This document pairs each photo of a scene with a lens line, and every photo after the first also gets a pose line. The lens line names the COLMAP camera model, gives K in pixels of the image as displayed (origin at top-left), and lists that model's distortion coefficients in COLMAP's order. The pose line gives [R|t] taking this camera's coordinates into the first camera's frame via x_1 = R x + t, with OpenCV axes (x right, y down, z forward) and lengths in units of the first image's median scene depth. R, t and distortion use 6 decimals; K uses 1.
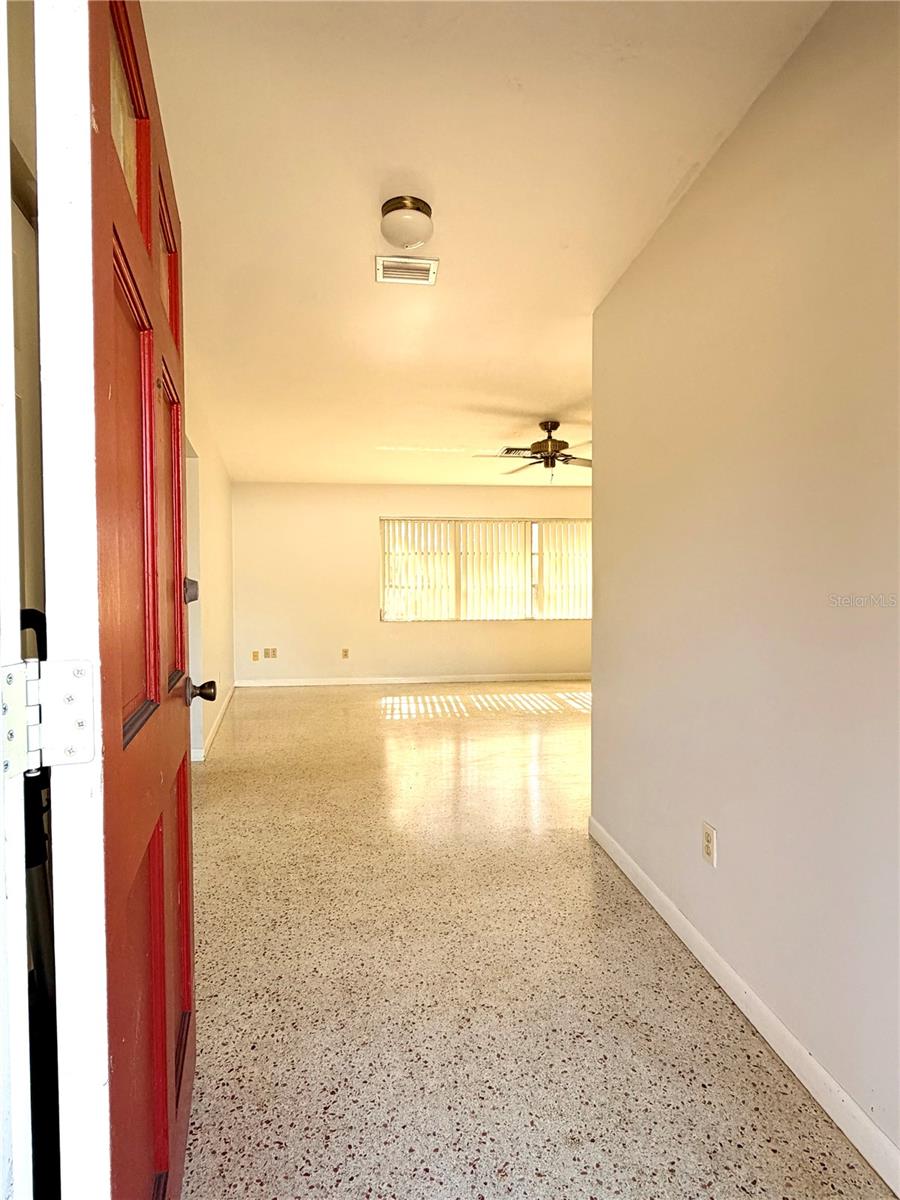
lens RADIAL K [[602.1, 0, 450.0], [0, 602.1, 600.0], [0, 0, 1]] dist [-0.000458, -0.000014]
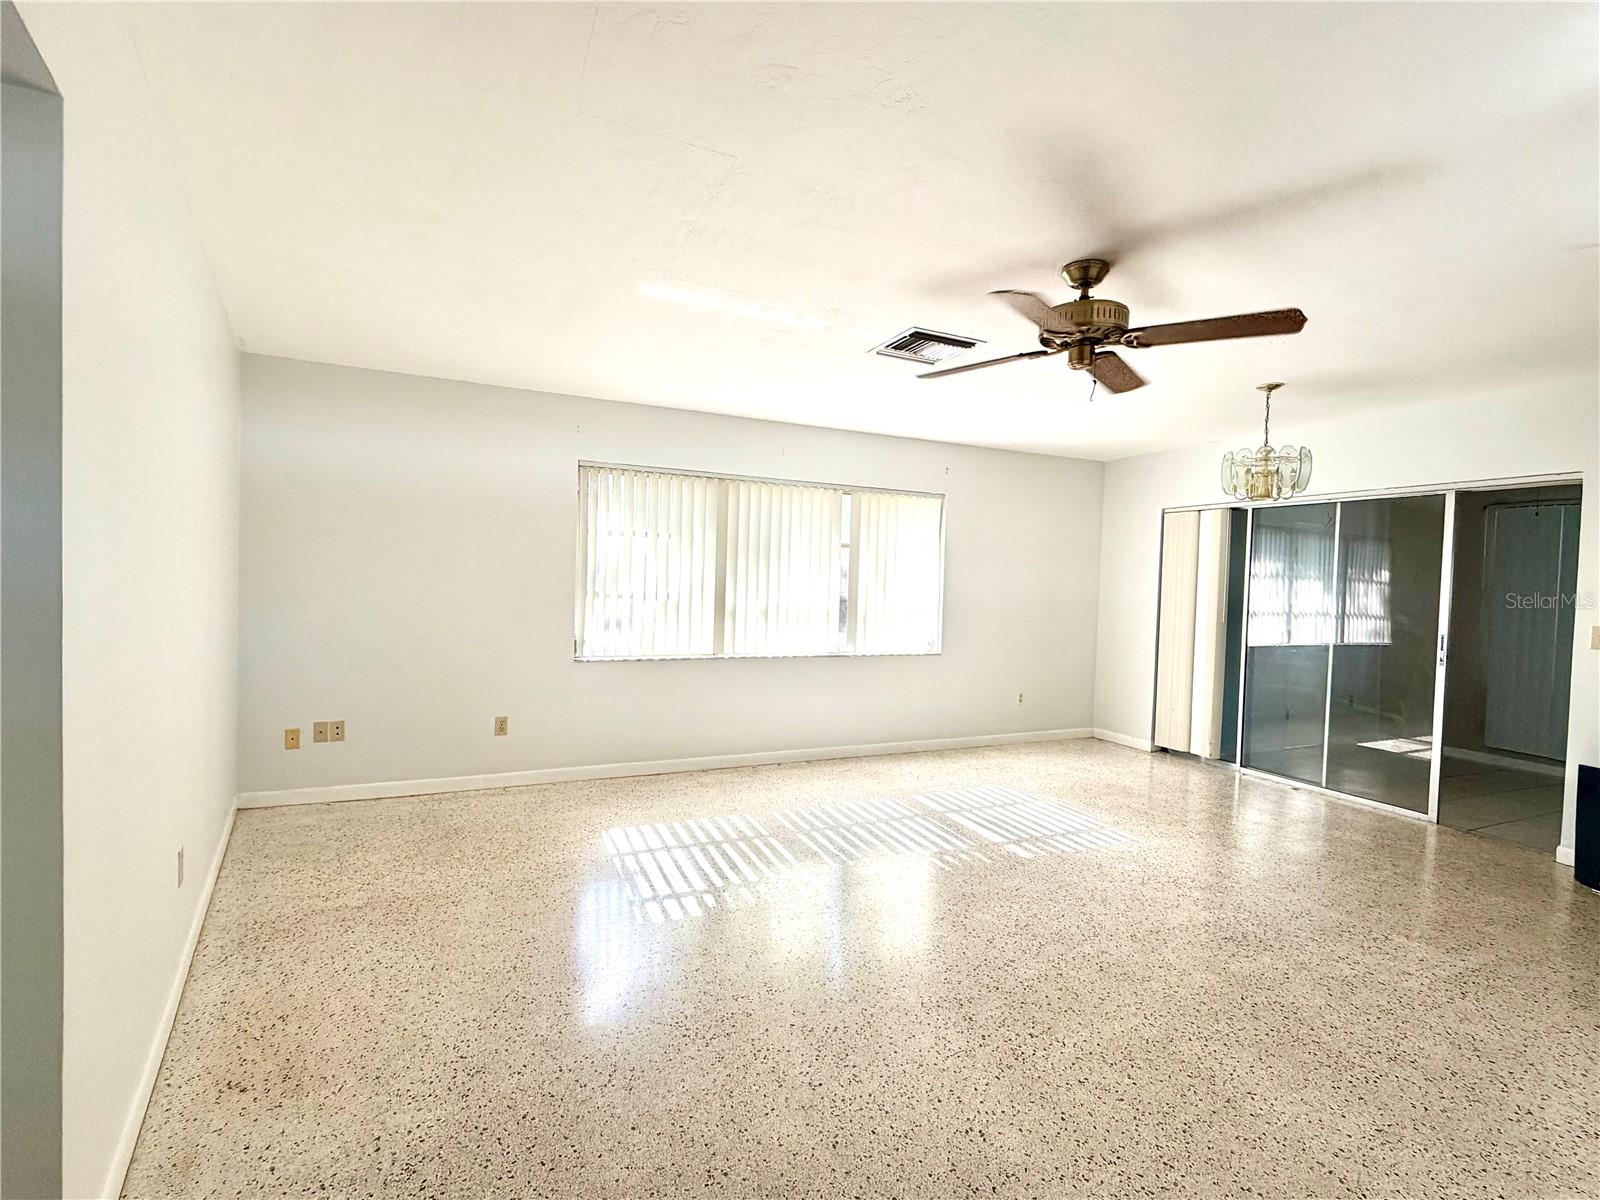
lens RADIAL K [[714.4, 0, 800.0], [0, 714.4, 600.0], [0, 0, 1]] dist [0.003864, 0.000539]
pose [[0.951507, 0.023132, 0.306756, -0.120175], [-0.028375, 0.999517, 0.012644, -0.030706], [-0.306316, -0.020735, 0.951704, 0.351389]]
